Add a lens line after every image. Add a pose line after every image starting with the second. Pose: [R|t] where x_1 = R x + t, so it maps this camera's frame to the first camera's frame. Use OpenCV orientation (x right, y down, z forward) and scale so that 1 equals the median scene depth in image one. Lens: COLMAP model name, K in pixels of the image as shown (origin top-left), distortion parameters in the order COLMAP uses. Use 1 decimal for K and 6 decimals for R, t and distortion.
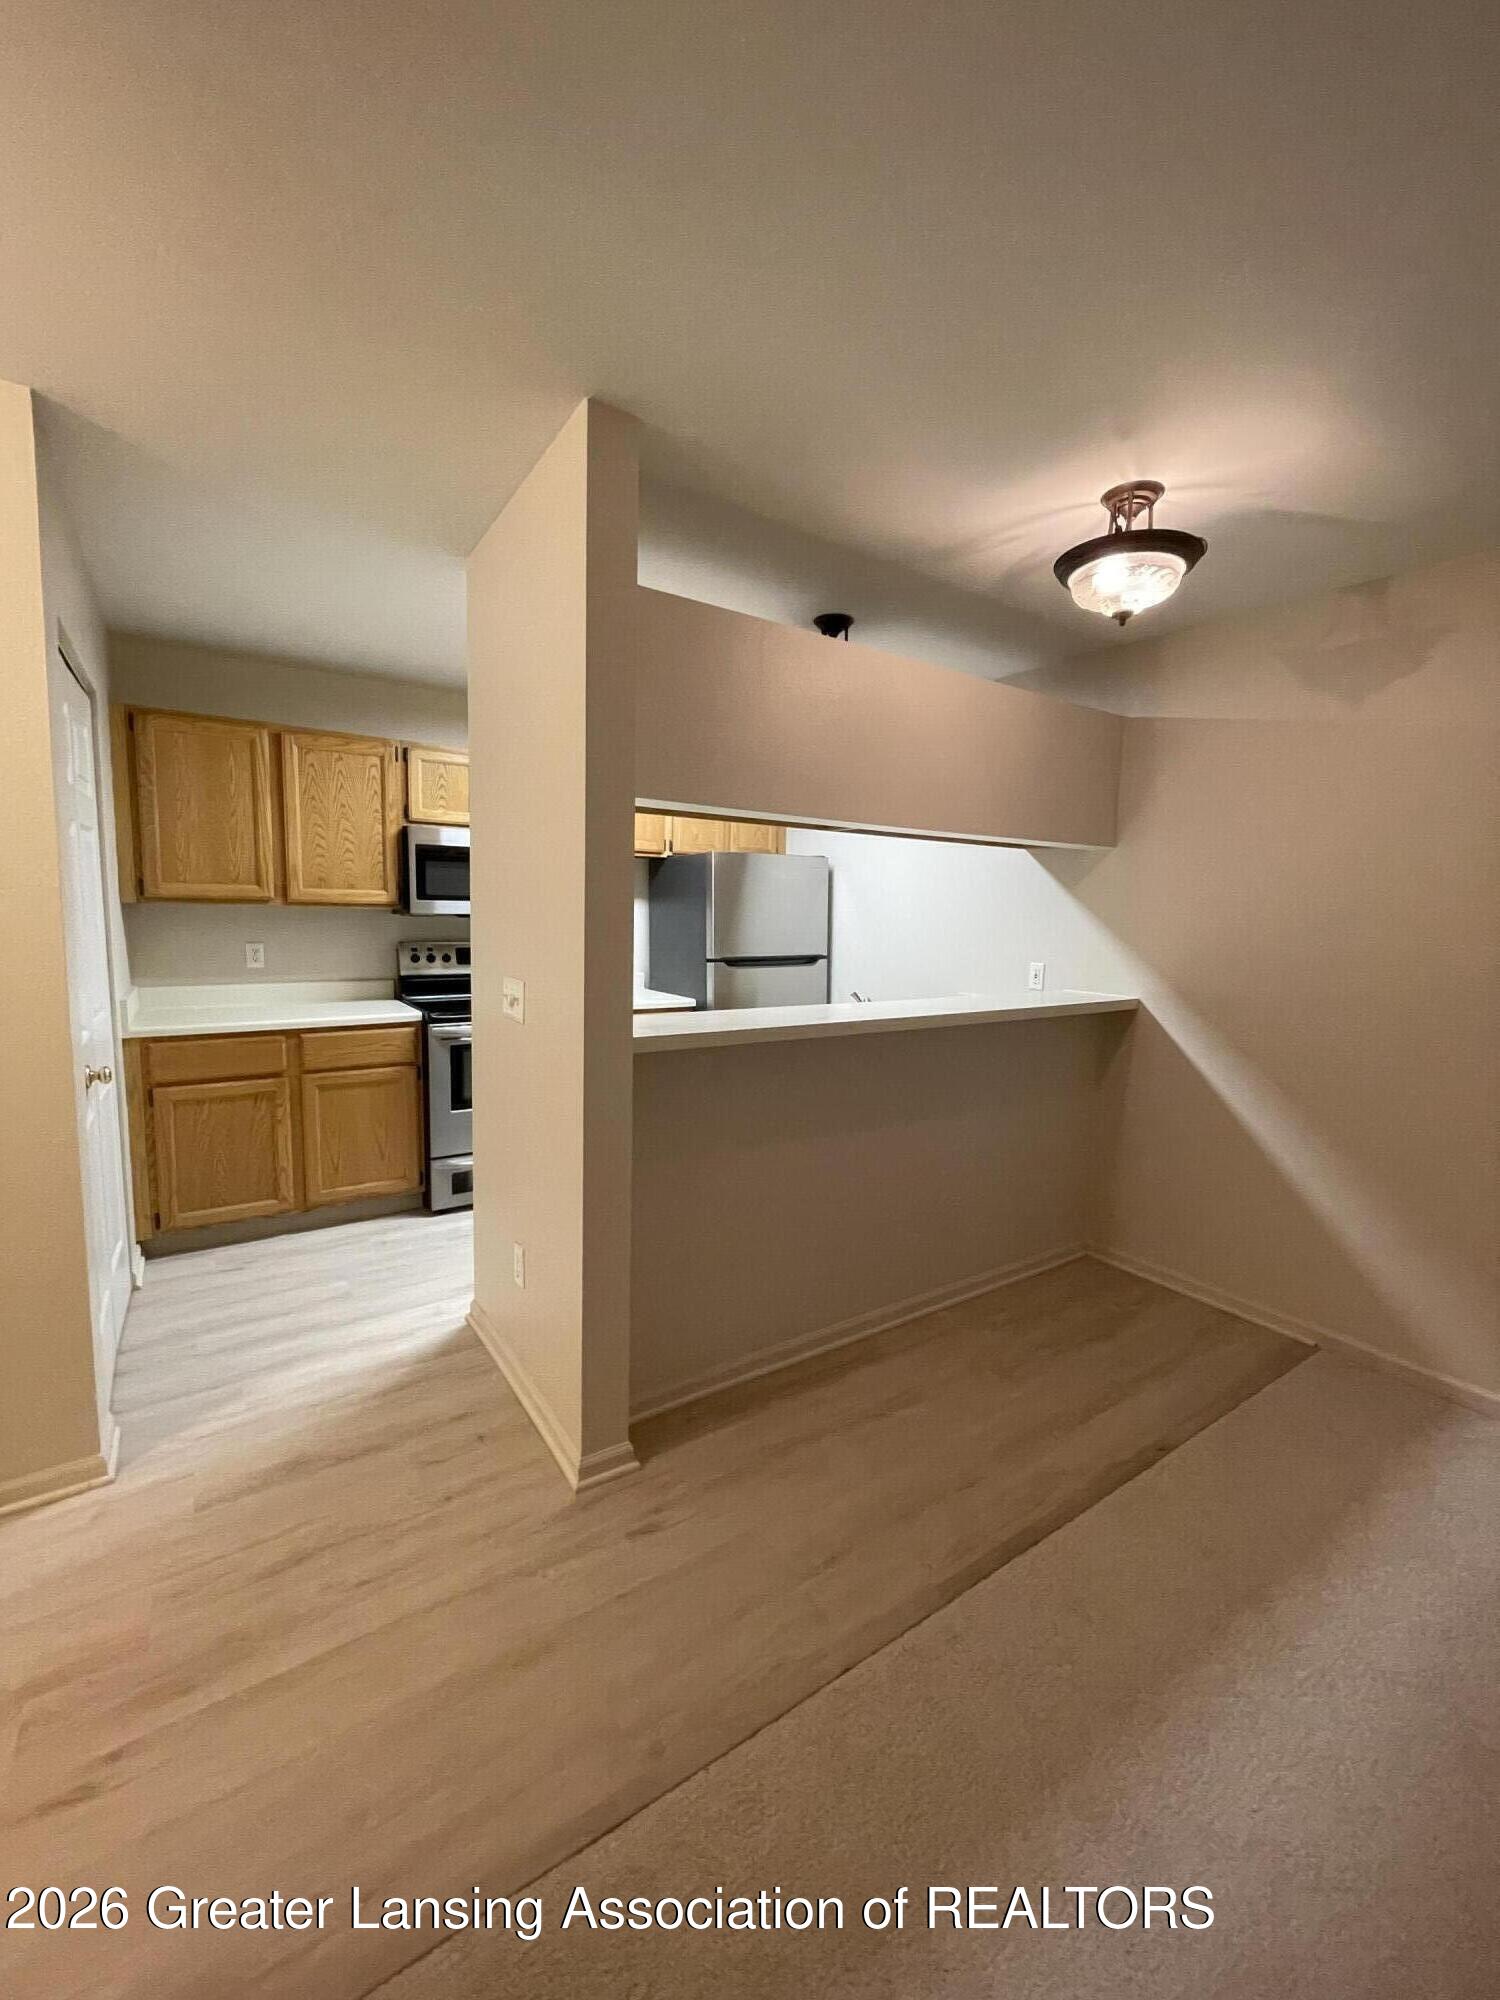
lens RADIAL K [[806.8, 0, 749.6], [0, 806.8, 1002.0], [0, 0, 1]] dist [-0.000624, -0.004520]
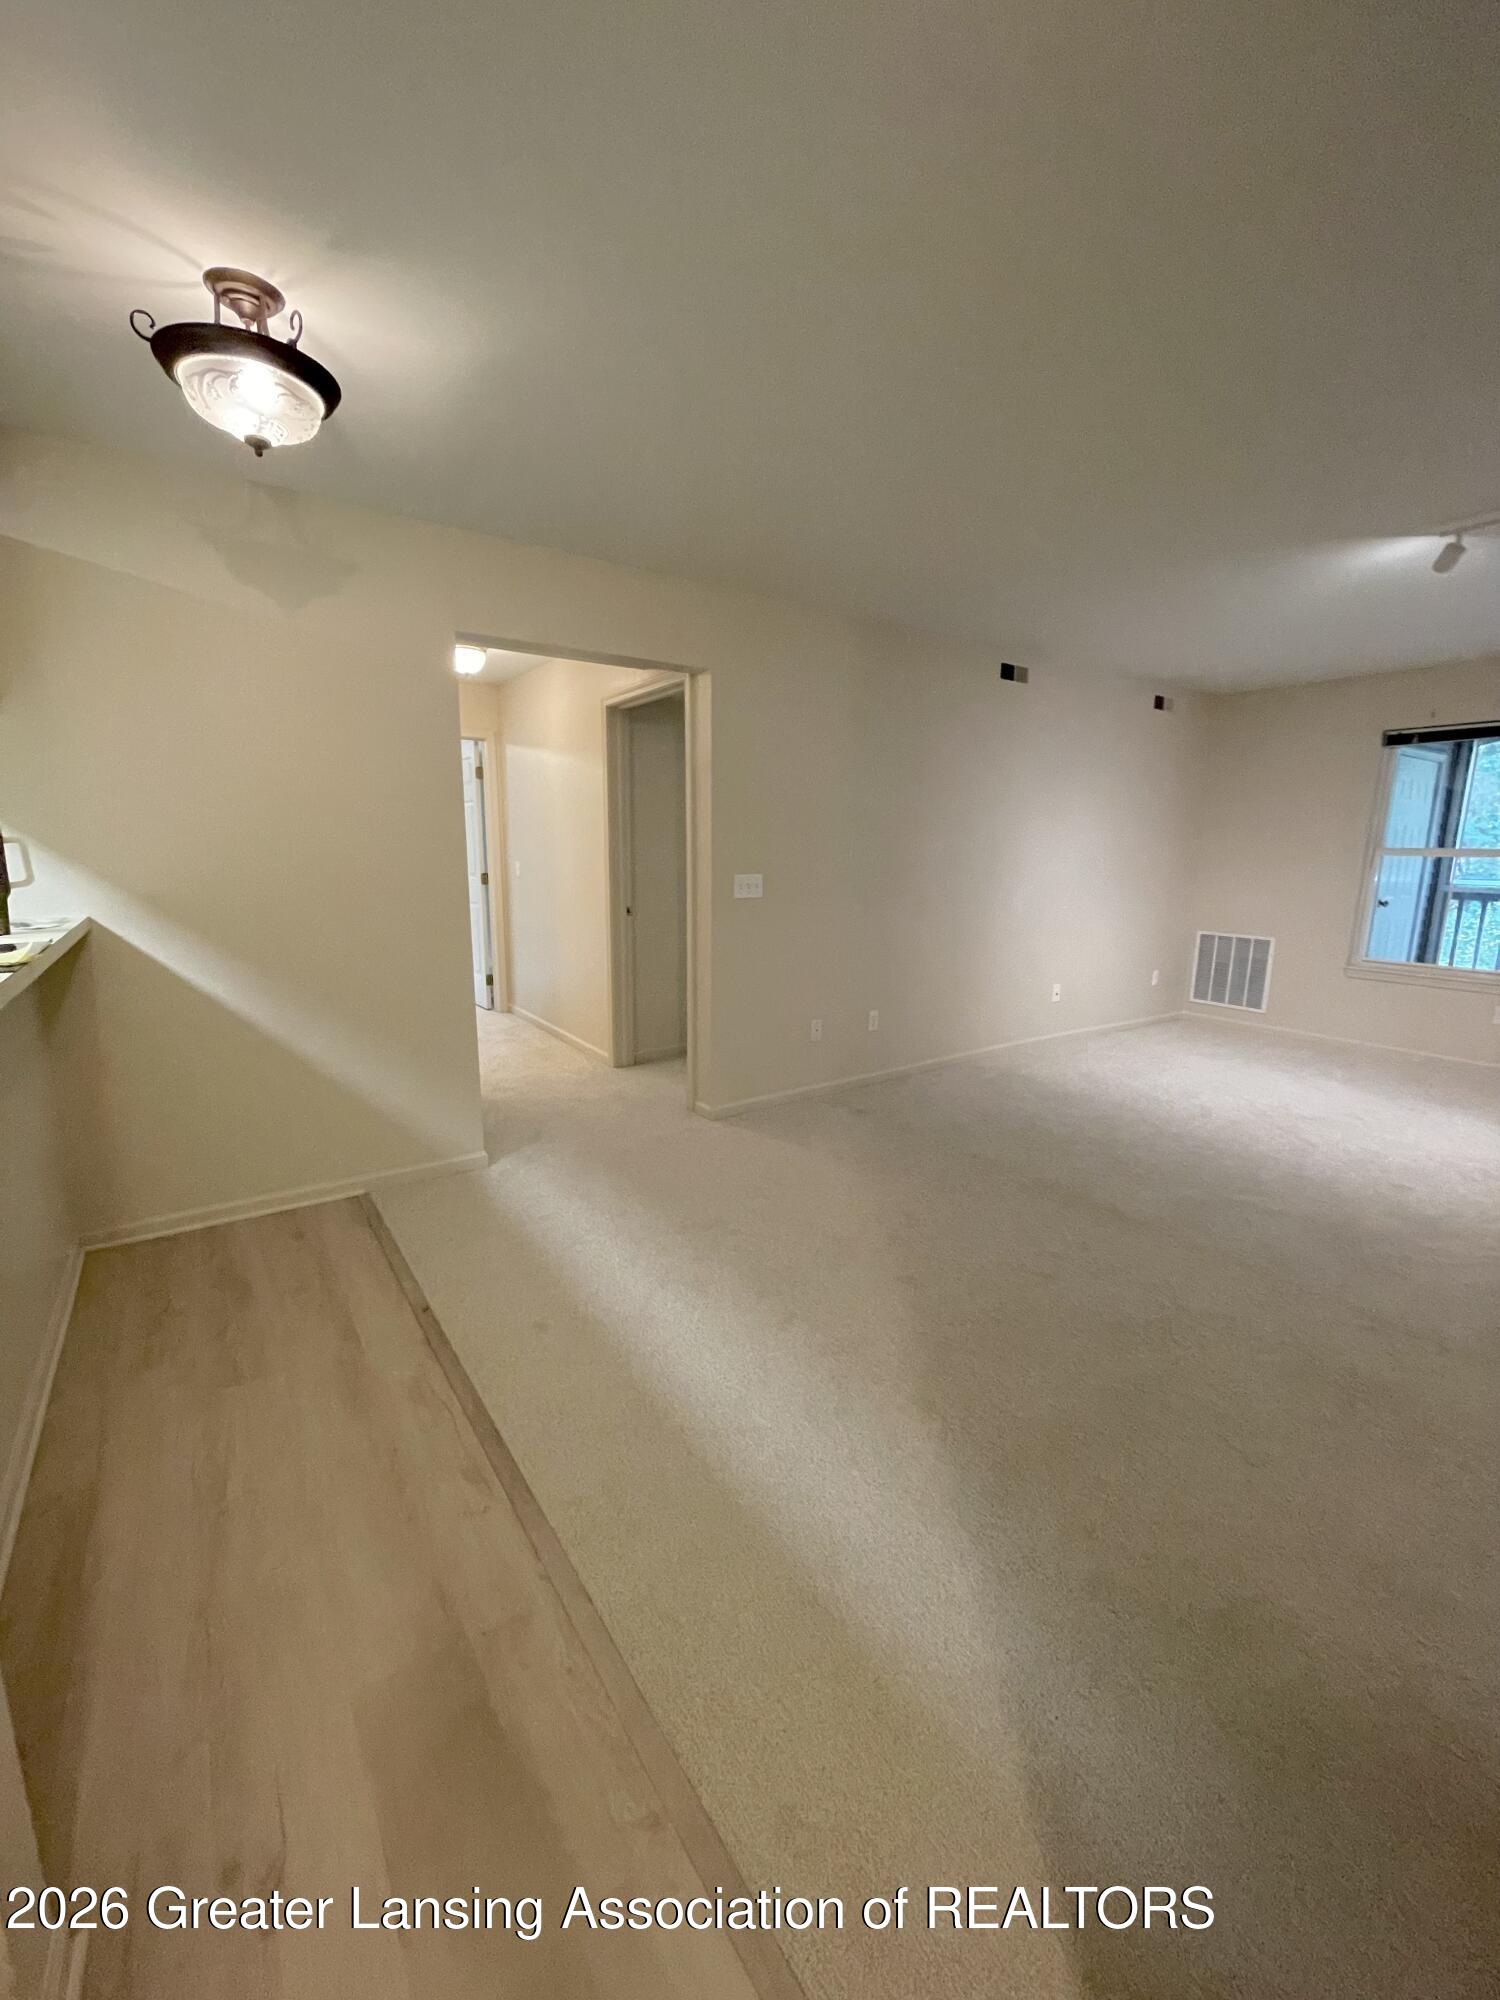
lens RADIAL K [[809.4, 0, 752.2], [0, 809.4, 999.0], [0, 0, 1]] dist [-0.000801, -0.000323]
pose [[-0.005303, -0.210721, 0.977532, -0.463720], [0.105649, 0.971957, 0.210093, -0.033871], [-0.994389, 0.104389, 0.017109, 0.493278]]
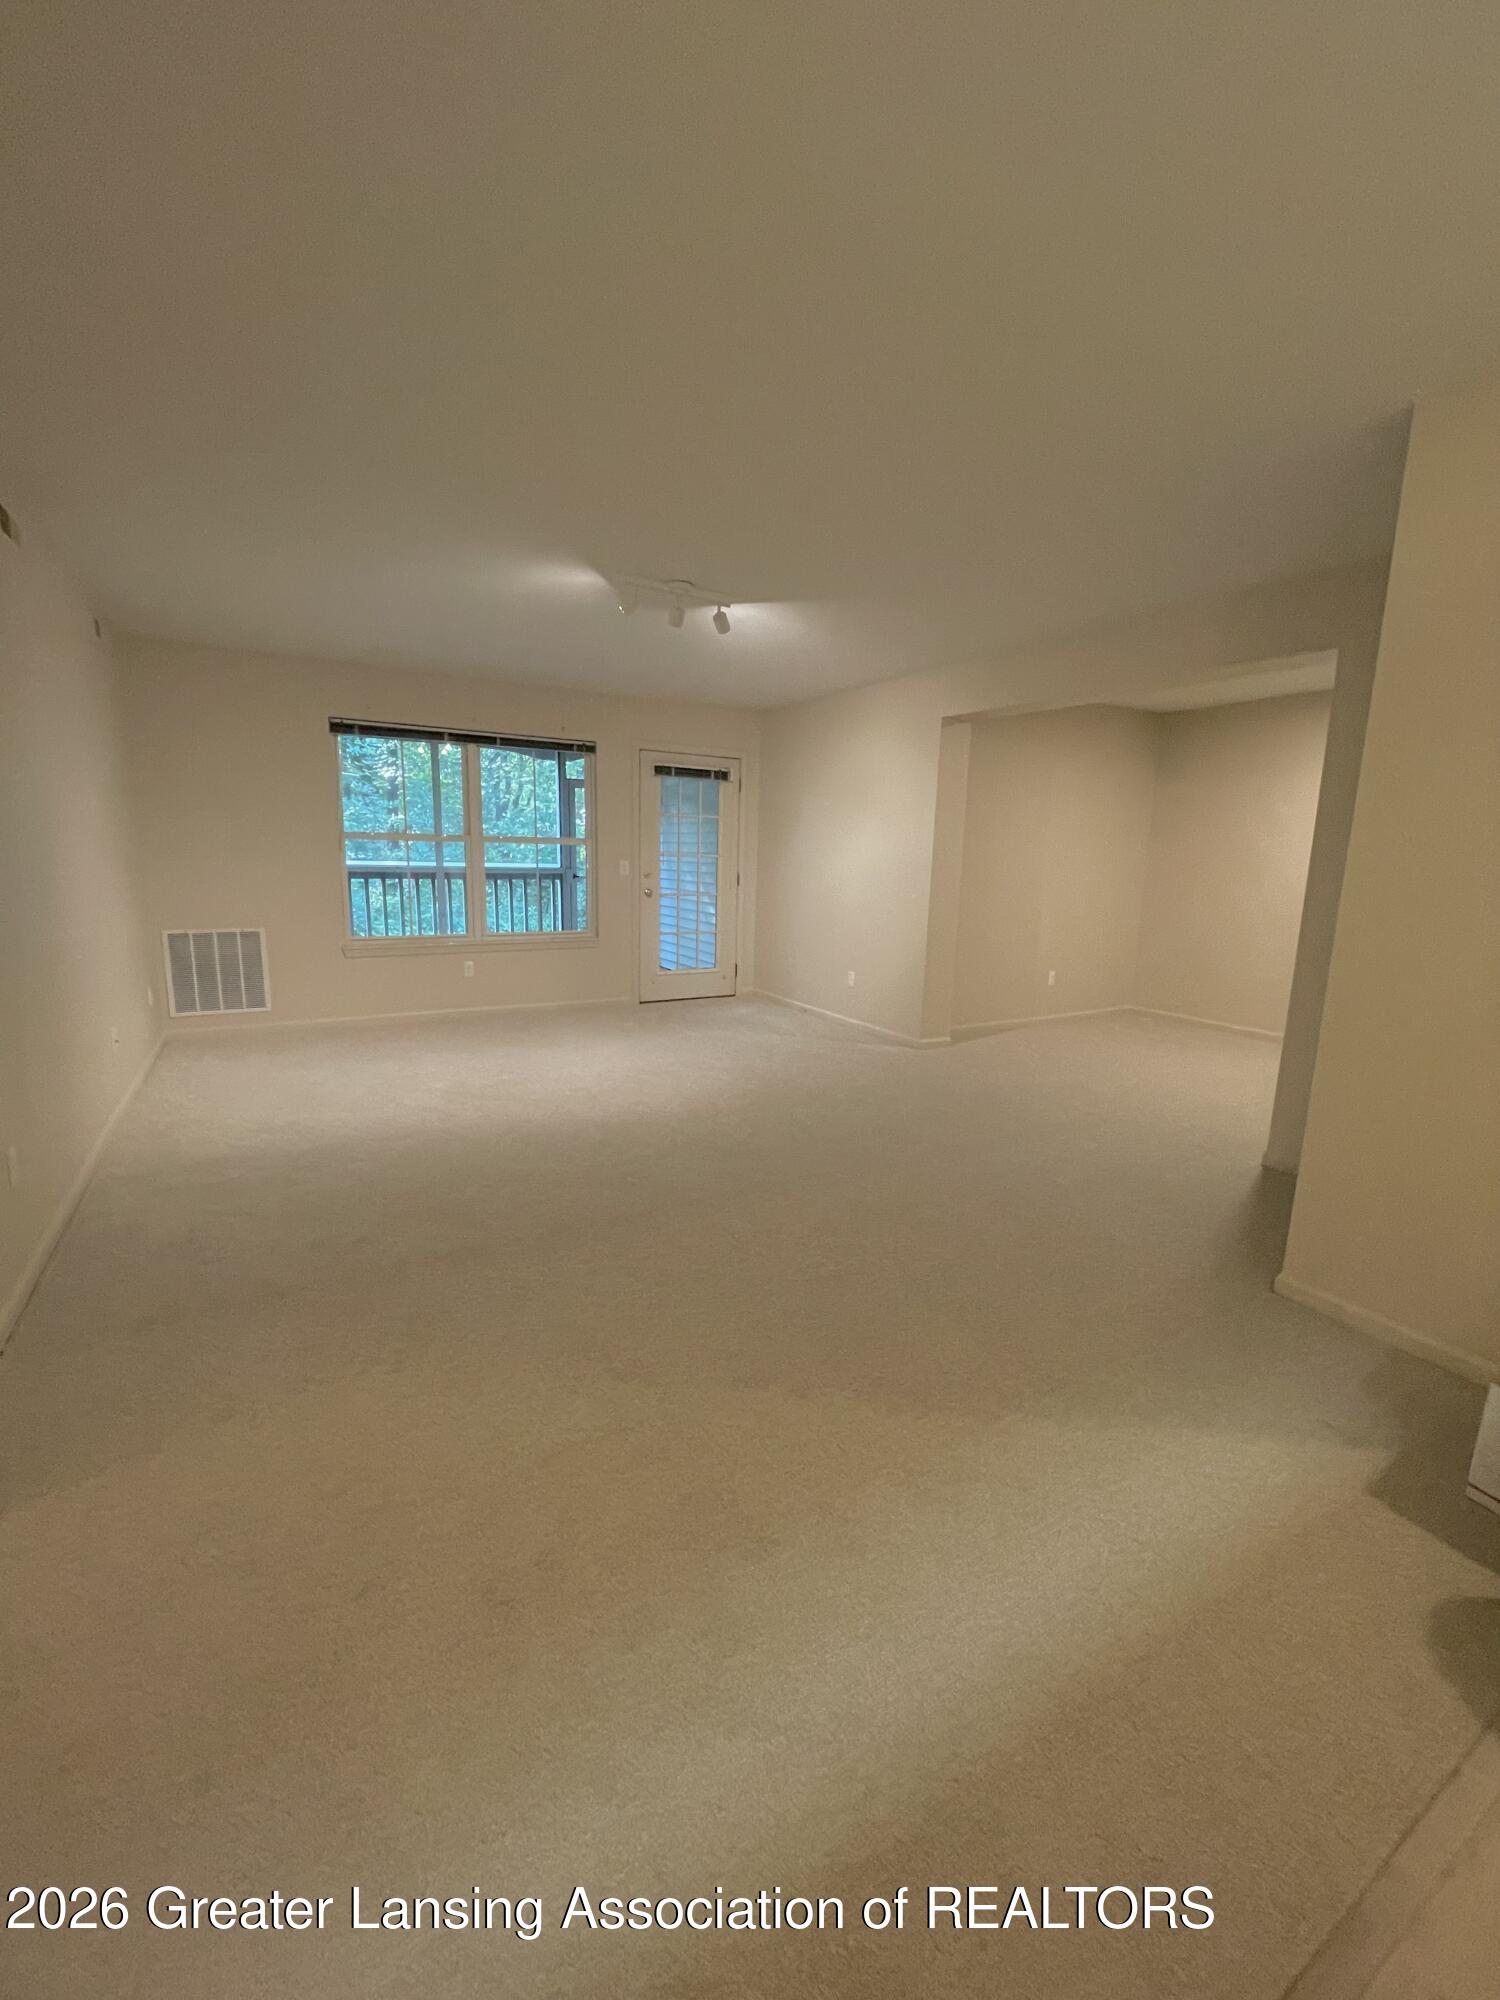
lens RADIAL K [[809.4, 0, 752.2], [0, 809.4, 999.0], [0, 0, 1]] dist [-0.000801, -0.000323]
pose [[-0.996104, -0.060685, 0.063989, 0.526294], [-0.039294, 0.954996, 0.294004, -0.059380], [-0.078951, 0.290344, -0.953660, 1.076353]]
